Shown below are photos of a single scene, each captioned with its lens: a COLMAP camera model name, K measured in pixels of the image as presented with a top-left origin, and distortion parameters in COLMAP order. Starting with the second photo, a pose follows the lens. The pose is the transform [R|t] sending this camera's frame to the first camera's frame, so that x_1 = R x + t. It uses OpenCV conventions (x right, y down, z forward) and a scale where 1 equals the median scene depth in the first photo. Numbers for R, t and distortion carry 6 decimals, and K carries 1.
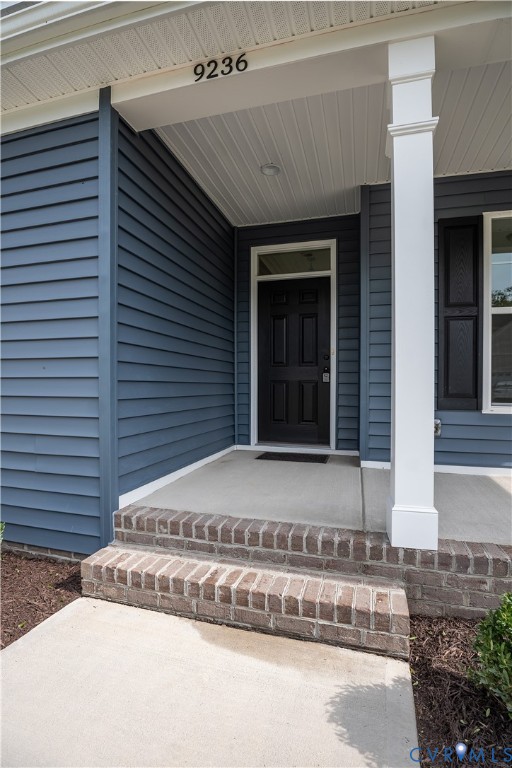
lens RADIAL K [[375.4, 0, 256.0], [0, 375.4, 384.0], [0, 0, 1]] dist [0.070751, -0.000114]
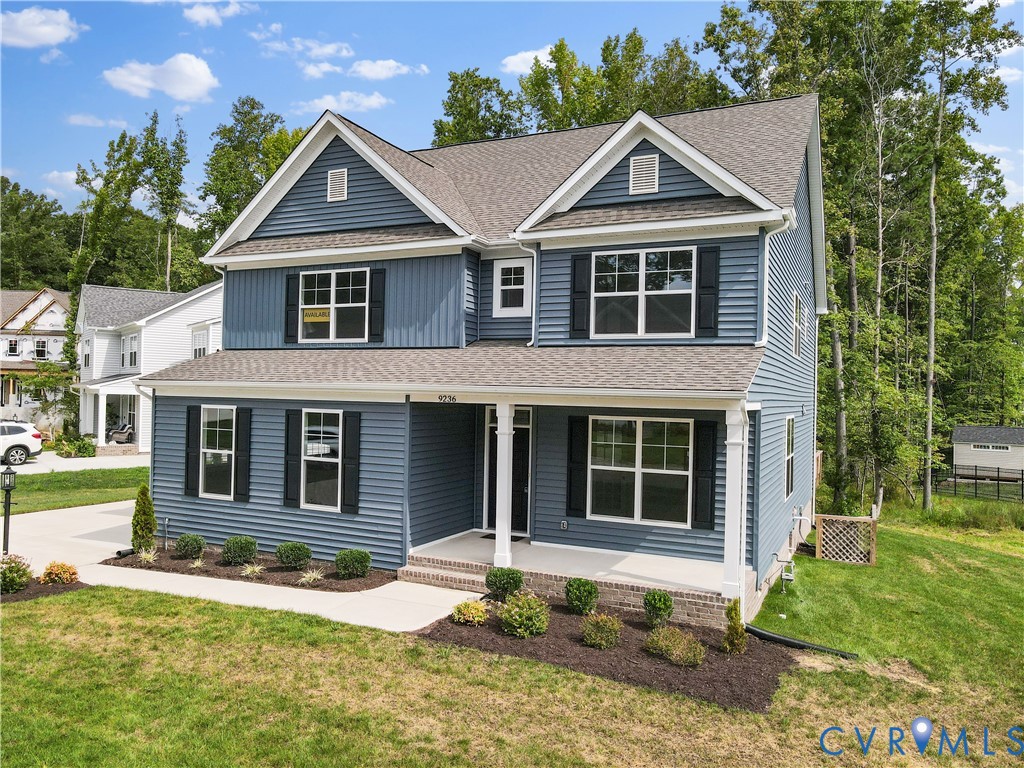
lens RADIAL K [[742.0, 0, 512.0], [0, 742.0, 384.0], [0, 0, 1]] dist [0.000703, -0.000032]
pose [[0.986035, 0.013279, -0.166010, 1.153242], [-0.015075, 0.999841, -0.009561, -0.787435], [0.165857, 0.011930, 0.986078, -3.864710]]
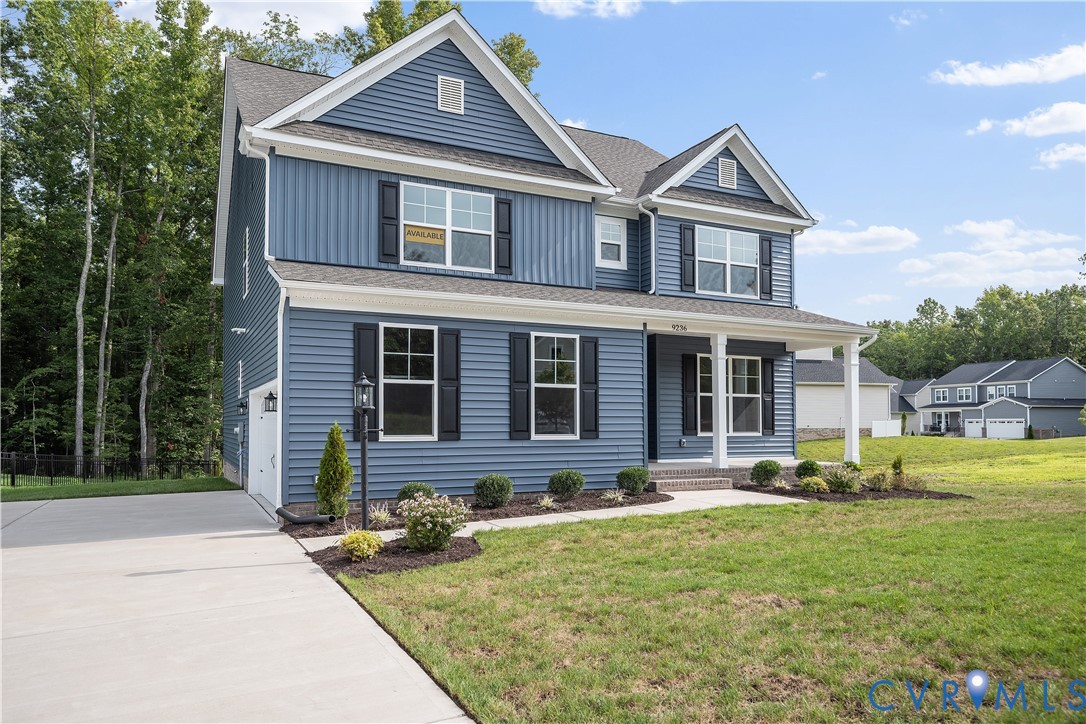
lens RADIAL K [[733.5, 0, 543.1], [0, 733.5, 400.8], [0, 0, 1]] dist [-0.000902, 0.000046]
pose [[0.737975, 0.015206, 0.674657, -4.579988], [0.001513, 0.999706, -0.024187, -0.047790], [-0.674826, 0.018870, 0.737735, -2.475032]]
